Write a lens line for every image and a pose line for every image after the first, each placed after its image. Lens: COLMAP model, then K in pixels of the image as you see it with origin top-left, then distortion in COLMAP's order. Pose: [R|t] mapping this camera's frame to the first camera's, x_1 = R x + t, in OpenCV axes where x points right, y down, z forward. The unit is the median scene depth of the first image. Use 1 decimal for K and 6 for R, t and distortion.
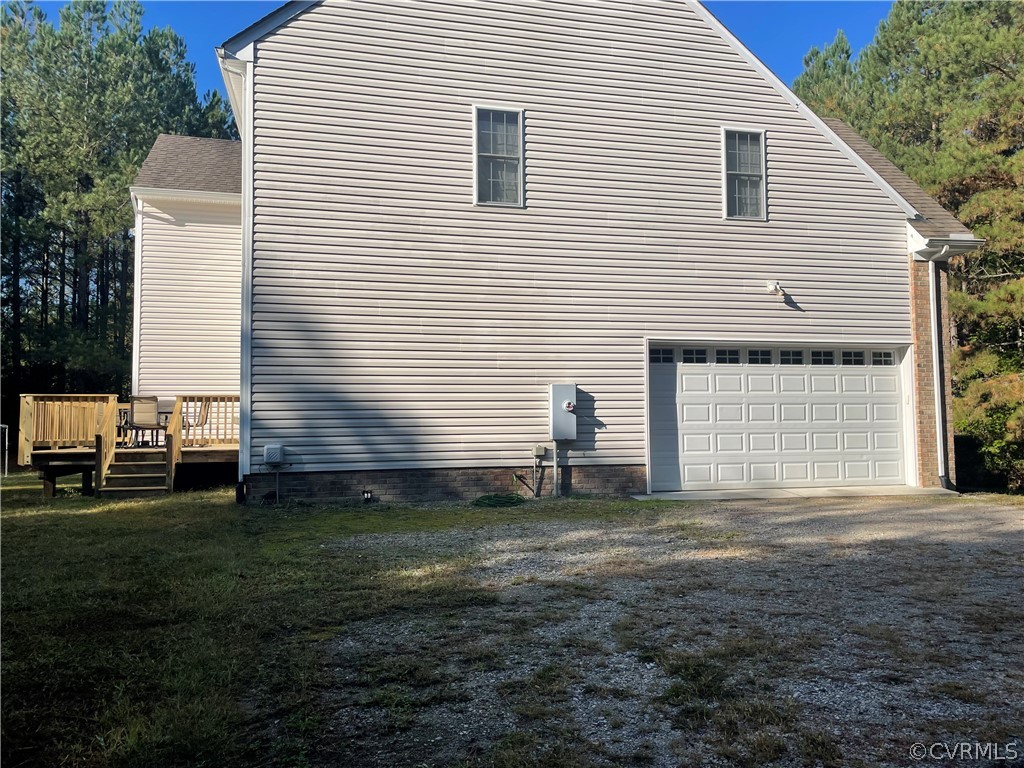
lens RADIAL K [[766.0, 0, 514.2], [0, 766.0, 377.1], [0, 0, 1]] dist [0.099225, -0.124127]
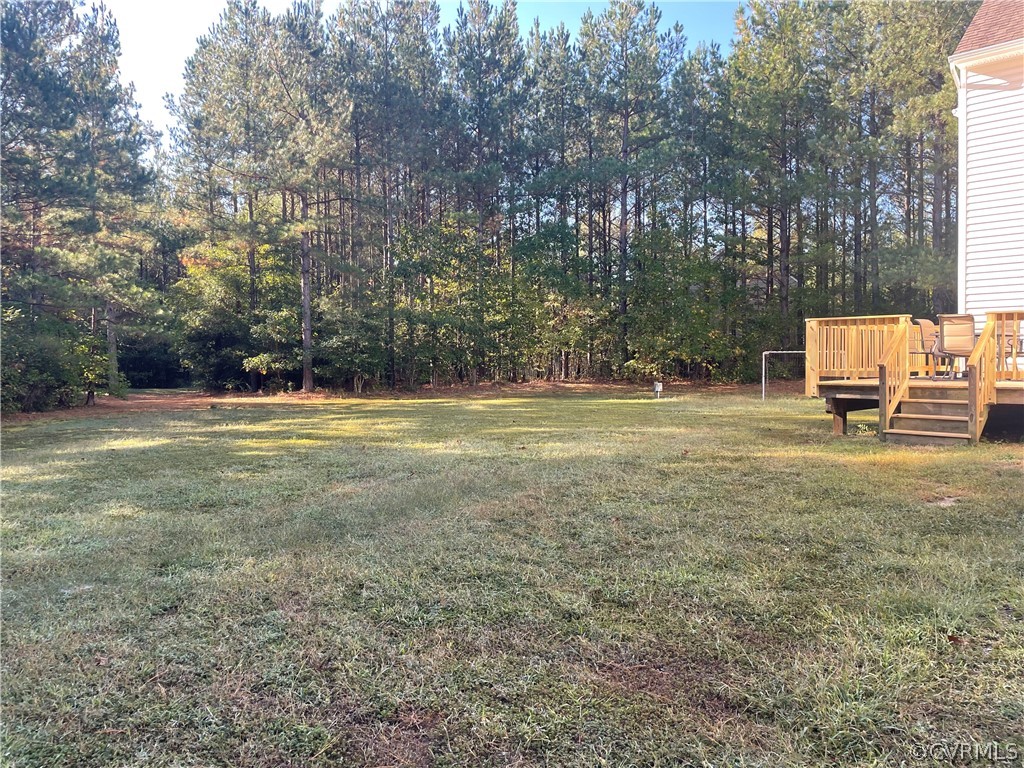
lens RADIAL K [[766.0, 0, 514.2], [0, 766.0, 377.1], [0, 0, 1]] dist [0.099225, -0.124127]
pose [[0.507670, 0.025902, -0.861162, -0.019584], [0.059652, 0.996092, 0.065126, 0.009226], [0.859484, -0.084433, 0.504142, 0.219418]]
